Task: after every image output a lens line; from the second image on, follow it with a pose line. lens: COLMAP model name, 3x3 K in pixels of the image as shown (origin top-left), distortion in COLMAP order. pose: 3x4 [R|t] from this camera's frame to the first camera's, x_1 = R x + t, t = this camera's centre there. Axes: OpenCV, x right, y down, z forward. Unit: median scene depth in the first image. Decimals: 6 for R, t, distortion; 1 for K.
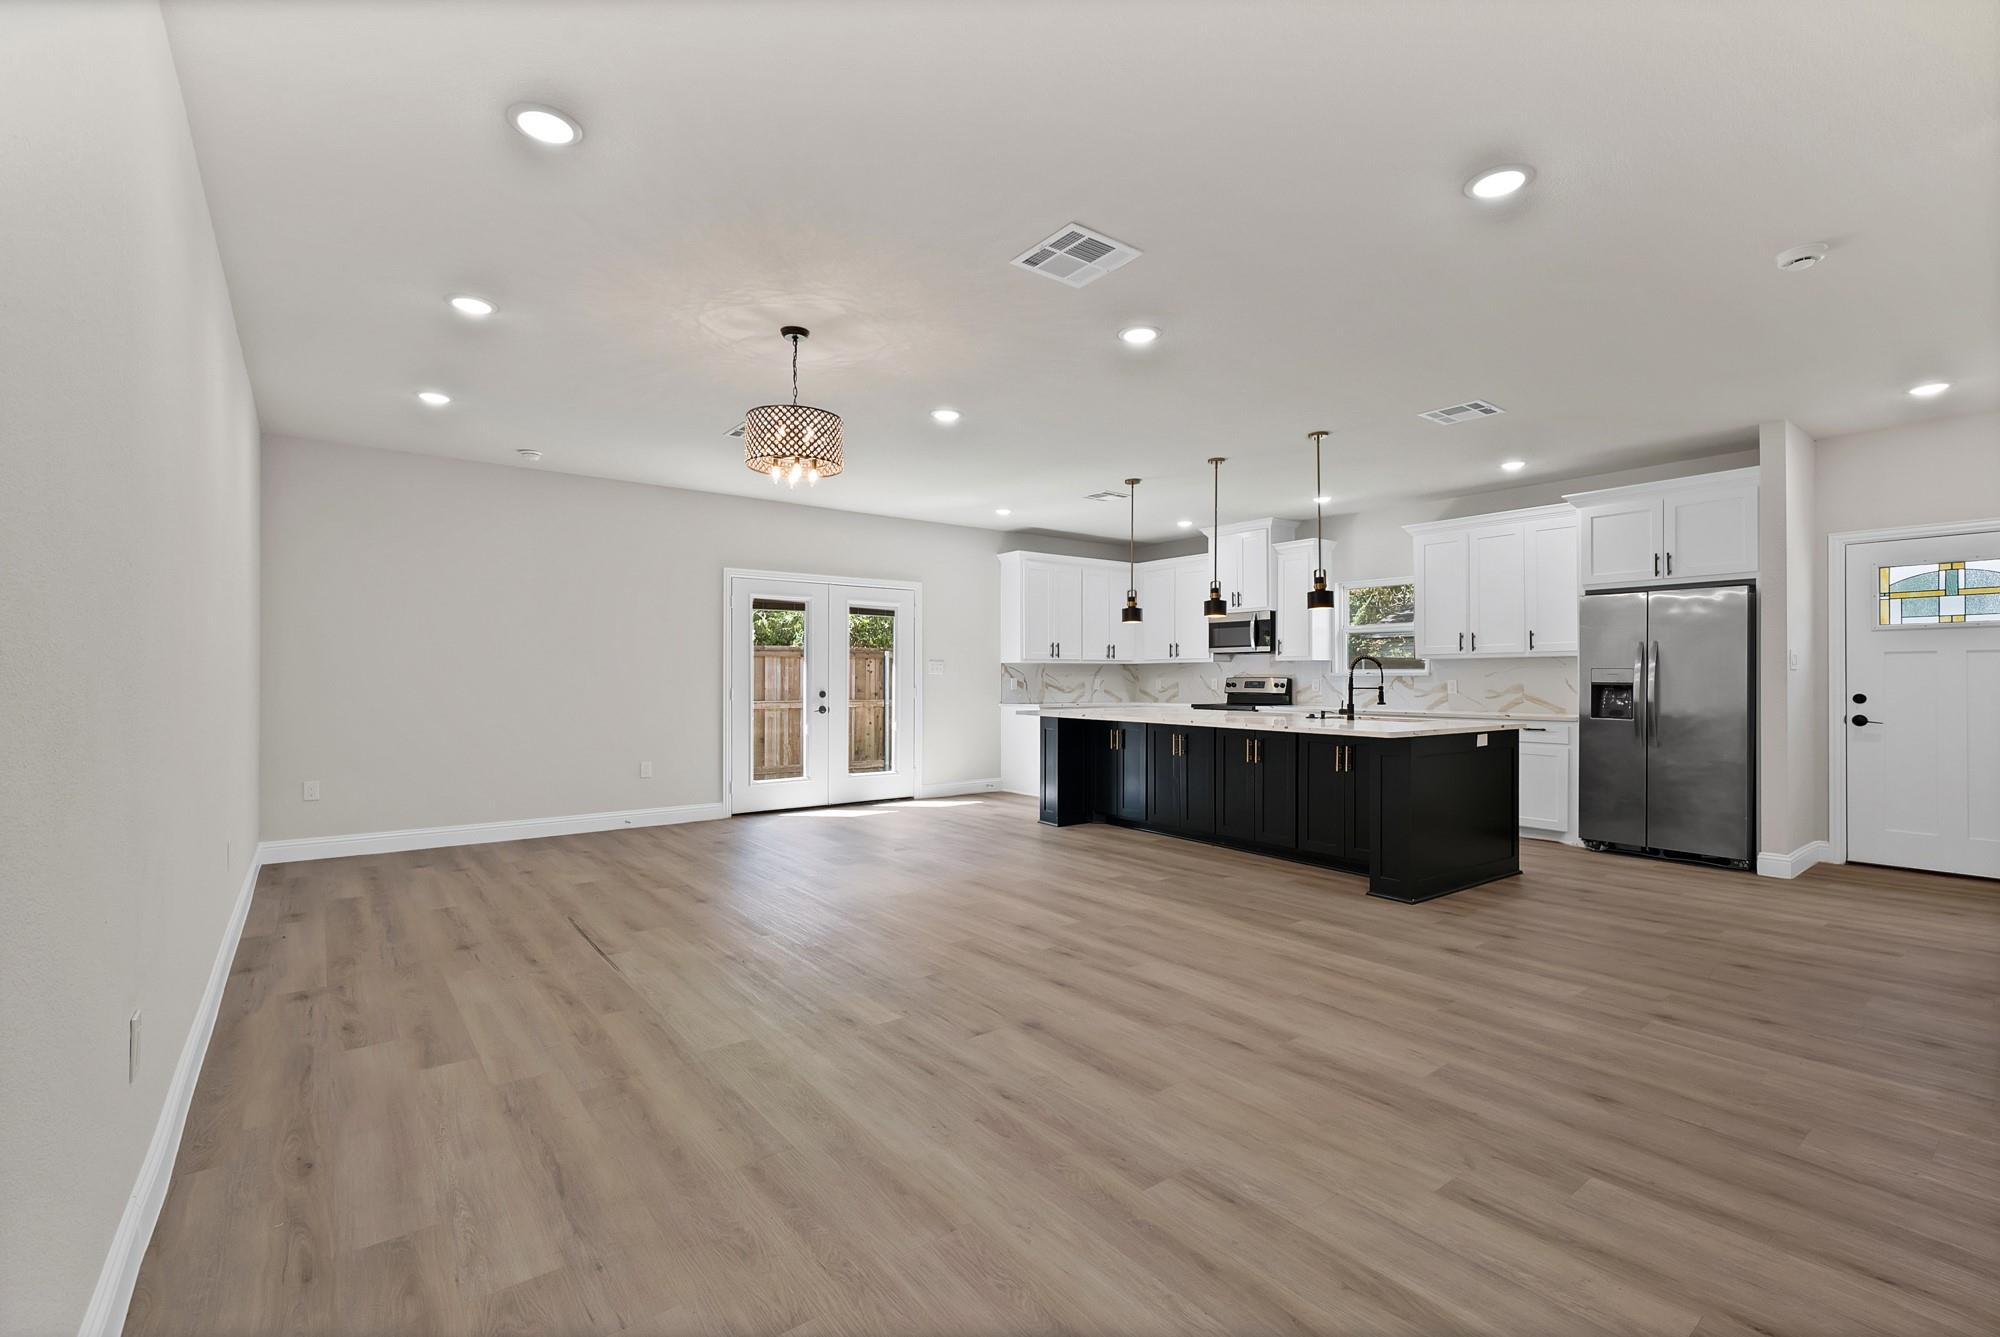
lens RADIAL K [[898.5, 0, 1001.5], [0, 898.5, 673.9], [0, 0, 1]] dist [-0.000483, -0.000026]
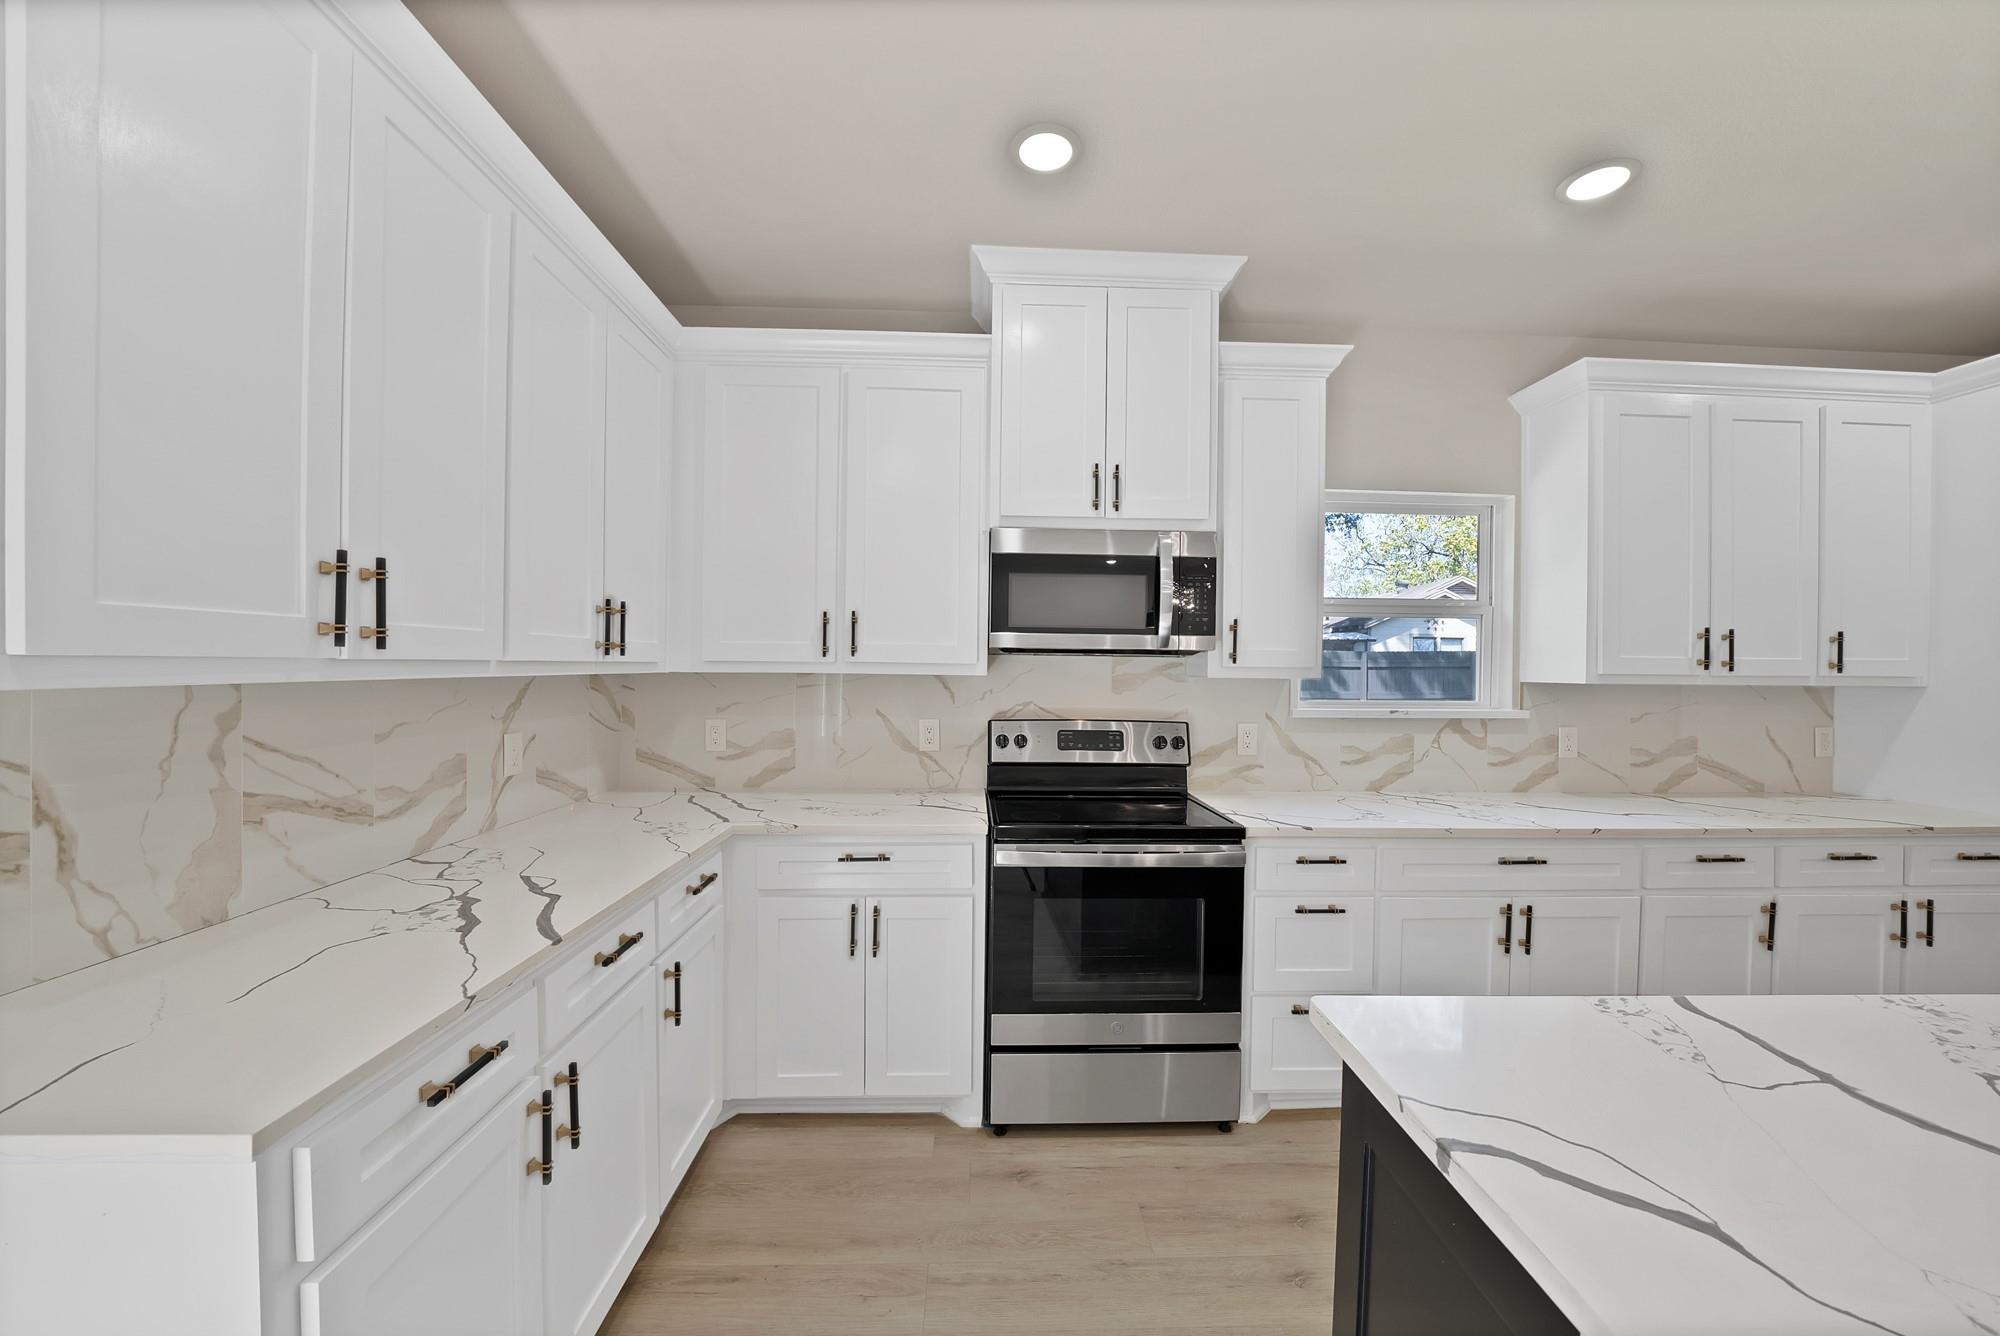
lens RADIAL K [[728.6, 0, 1005.7], [0, 728.6, 673.4], [0, 0, 1]] dist [-0.024684, 0.000012]
pose [[0.581748, 0.000998, 0.813368, 0.030013], [-0.017256, 0.999789, 0.011116, -0.019750], [-0.813186, -0.020502, 0.581643, 0.985041]]
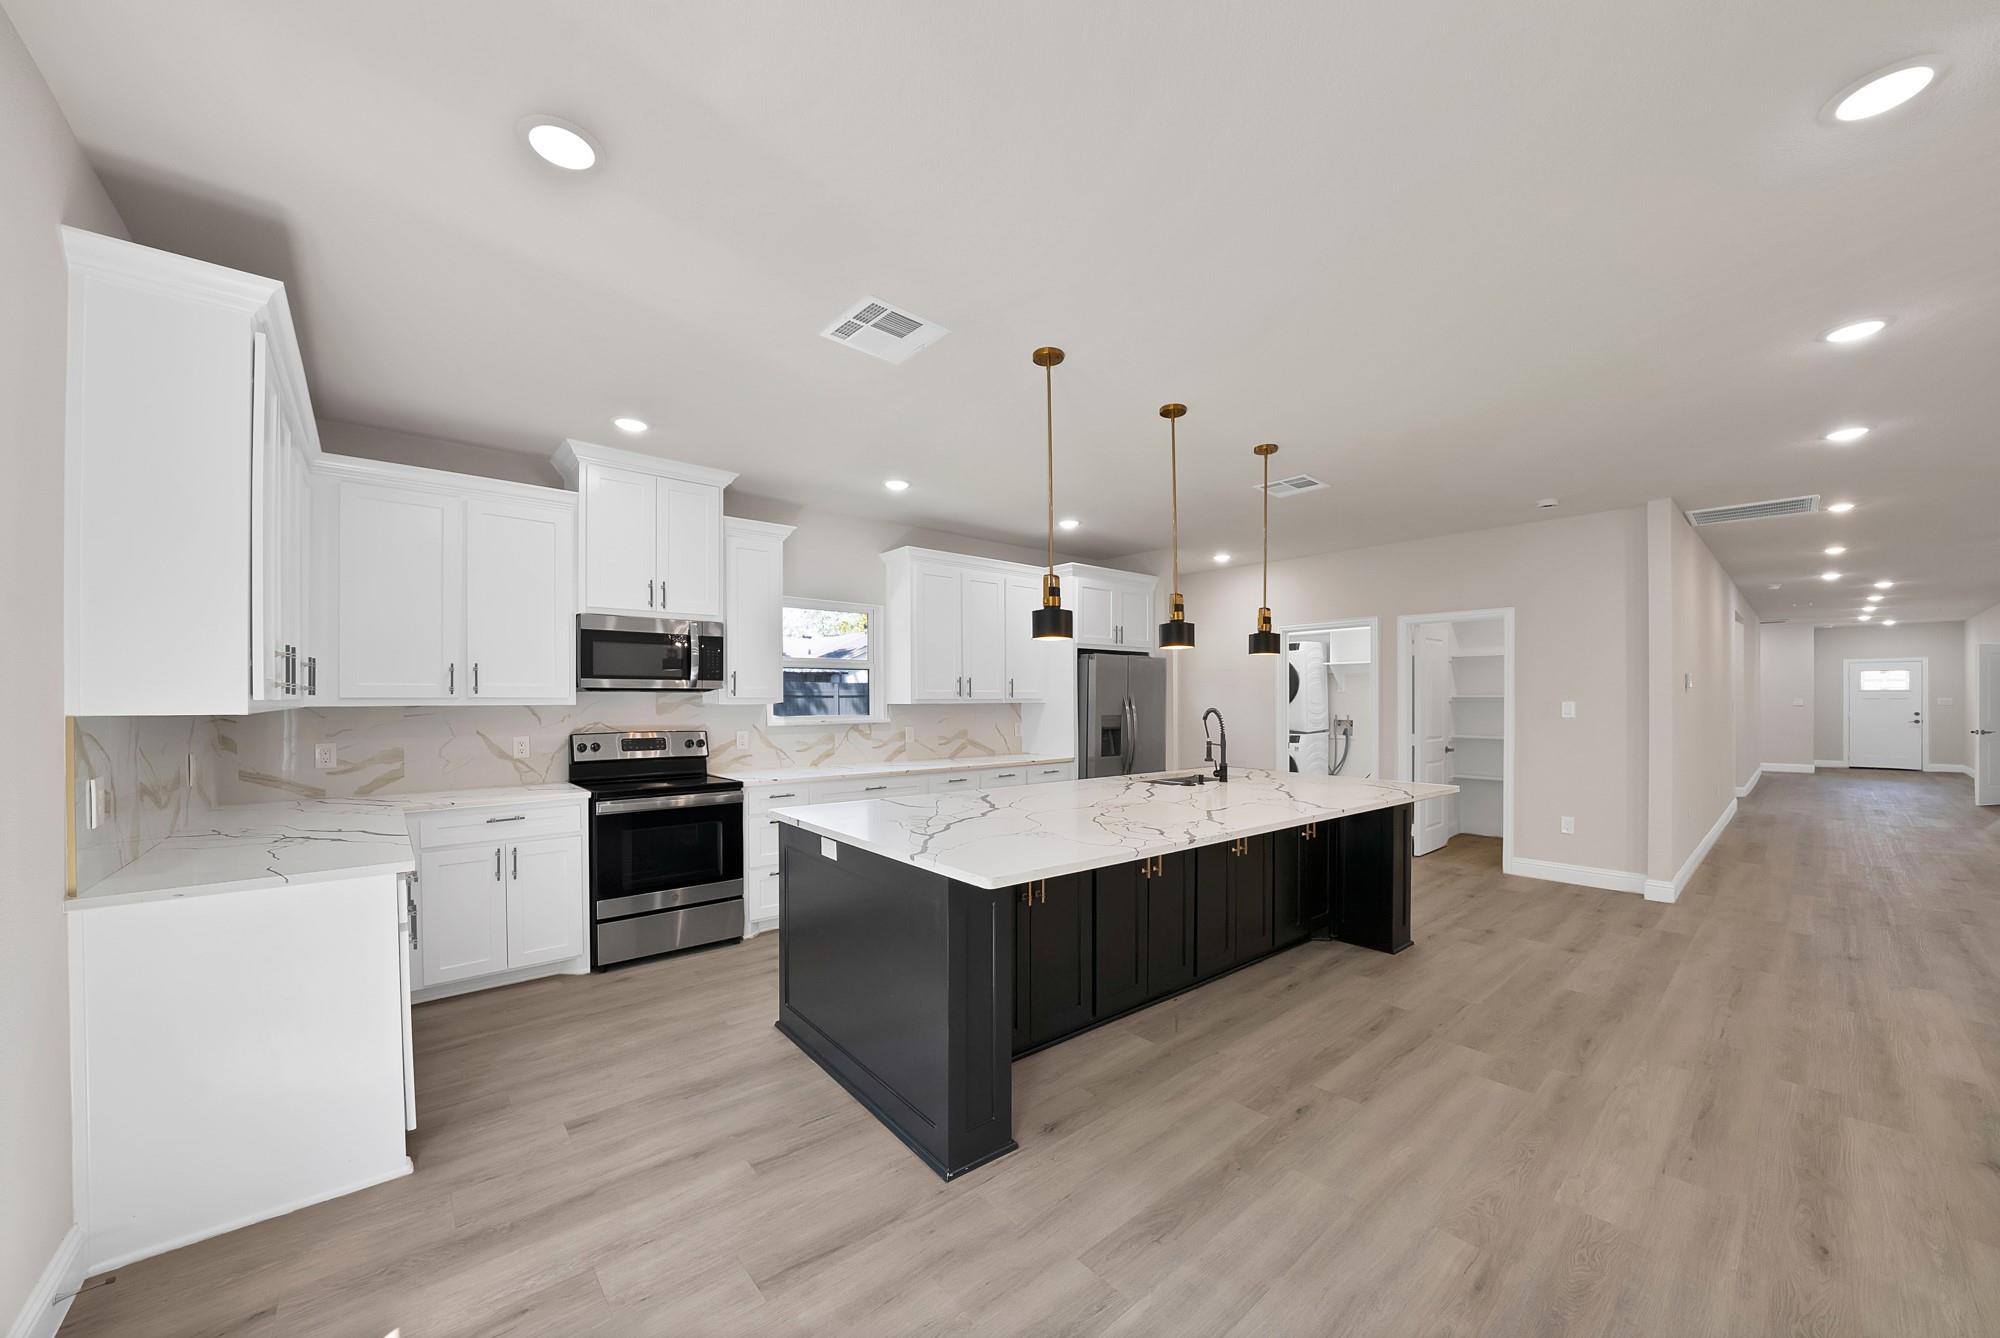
lens RADIAL K [[715.5, 0, 1011.4], [0, 715.5, 700.4], [0, 0, 1]] dist [-0.017303, 0.000093]
pose [[-0.064487, -0.000941, 0.997918, -0.215486], [-0.004906, 0.999988, 0.000626, -0.020144], [-0.997907, -0.004856, -0.064491, 0.911127]]
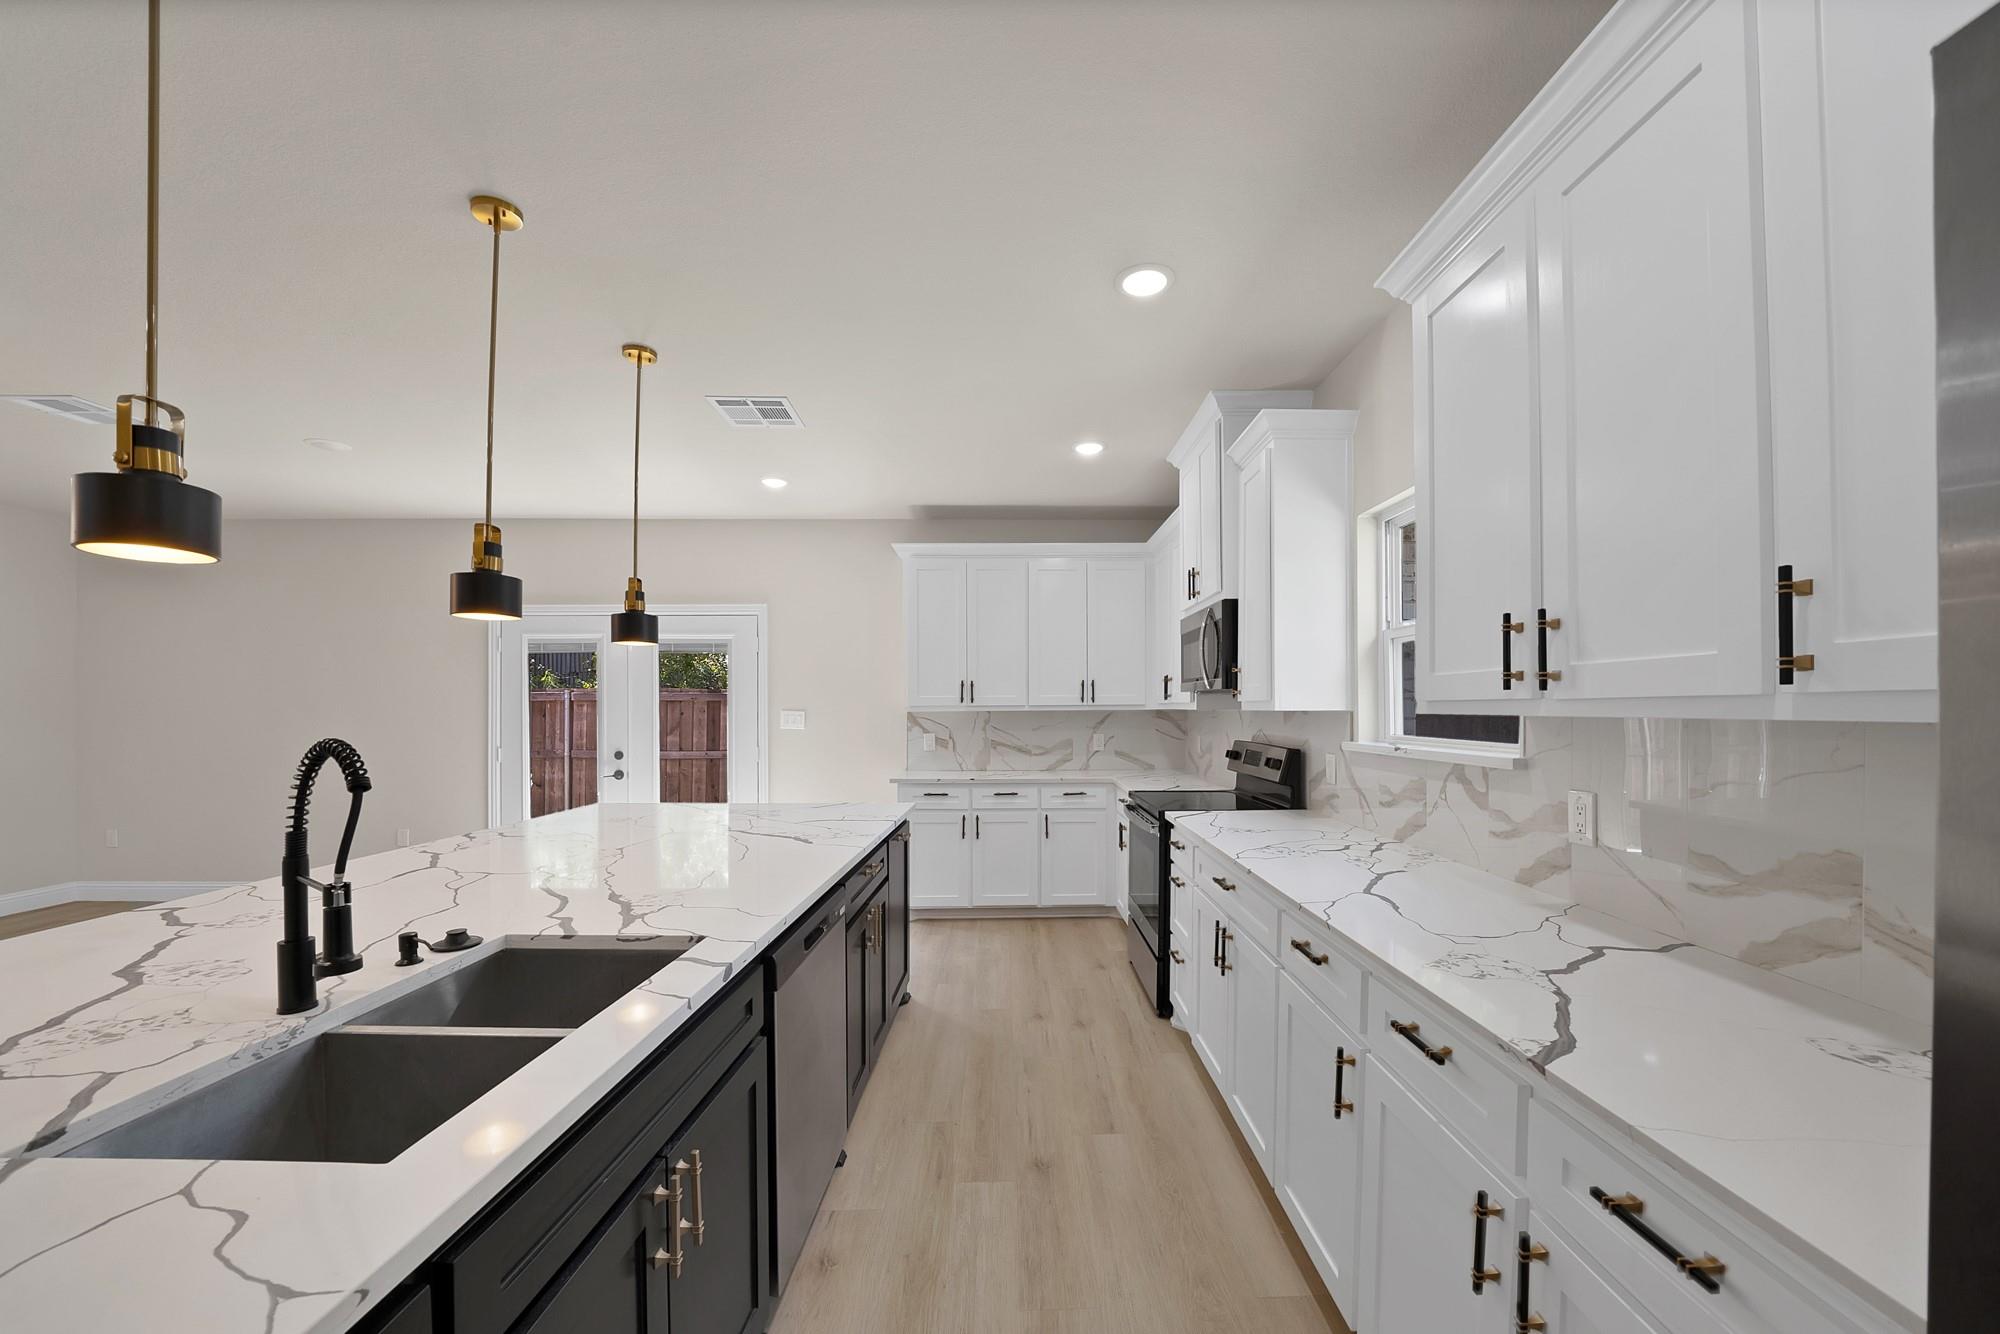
lens RADIAL K [[750.4, 0, 1023.6], [0, 750.4, 684.6], [0, 0, 1]] dist [0.000164, 0.000039]
pose [[0.800856, -0.020209, -0.598516, 0.485421], [0.006042, 0.999652, -0.025668, -0.020216], [0.598826, 0.016940, 0.800700, 0.693344]]
